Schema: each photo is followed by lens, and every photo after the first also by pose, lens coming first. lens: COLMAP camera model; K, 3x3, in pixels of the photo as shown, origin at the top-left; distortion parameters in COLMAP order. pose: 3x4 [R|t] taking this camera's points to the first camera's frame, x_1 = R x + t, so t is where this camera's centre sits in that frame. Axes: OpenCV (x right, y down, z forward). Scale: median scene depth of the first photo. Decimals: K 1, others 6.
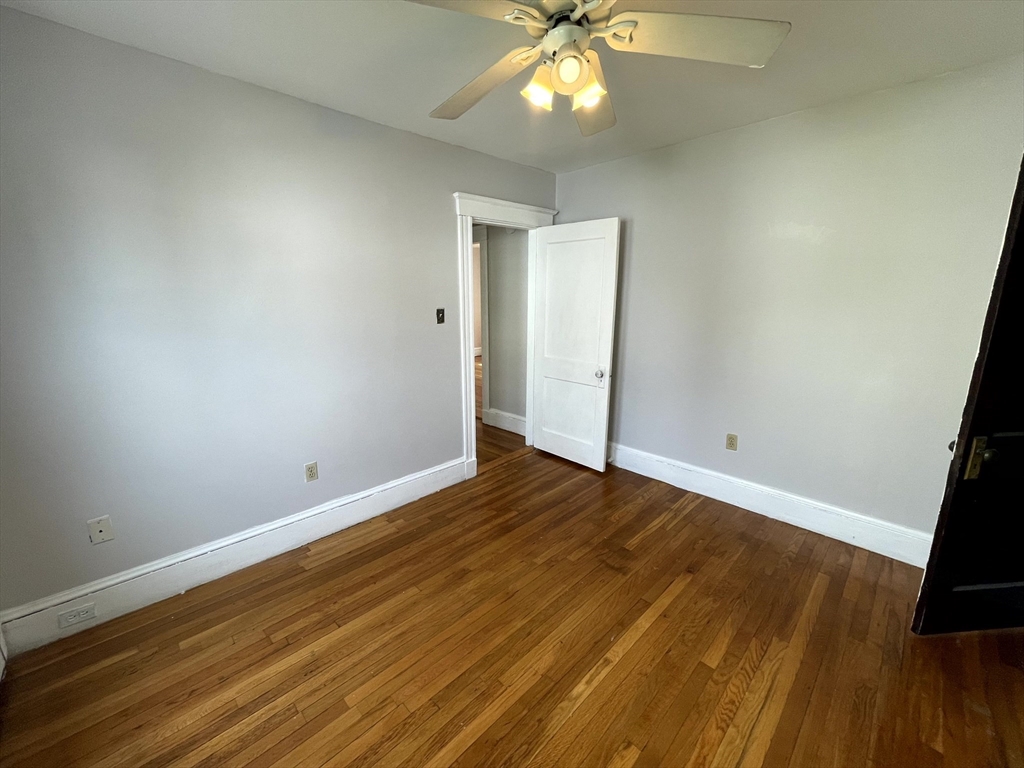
lens RADIAL K [[412.3, 0, 503.3], [0, 412.3, 386.1], [0, 0, 1]] dist [-0.007519, -0.000344]
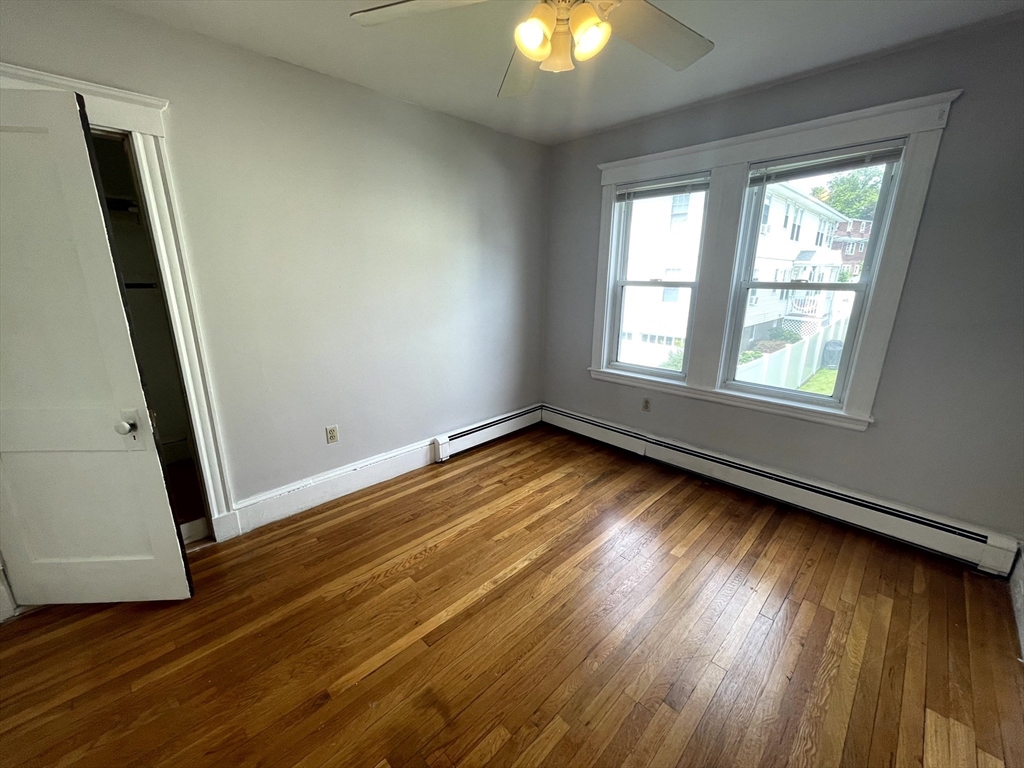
lens RADIAL K [[412.3, 0, 503.3], [0, 412.3, 386.1], [0, 0, 1]] dist [-0.007519, -0.000344]
pose [[-0.999998, 0.002025, -0.000541, 0.205242], [0.001548, 0.887567, 0.460676, -0.336863], [0.001413, 0.460674, -0.887568, 1.608027]]
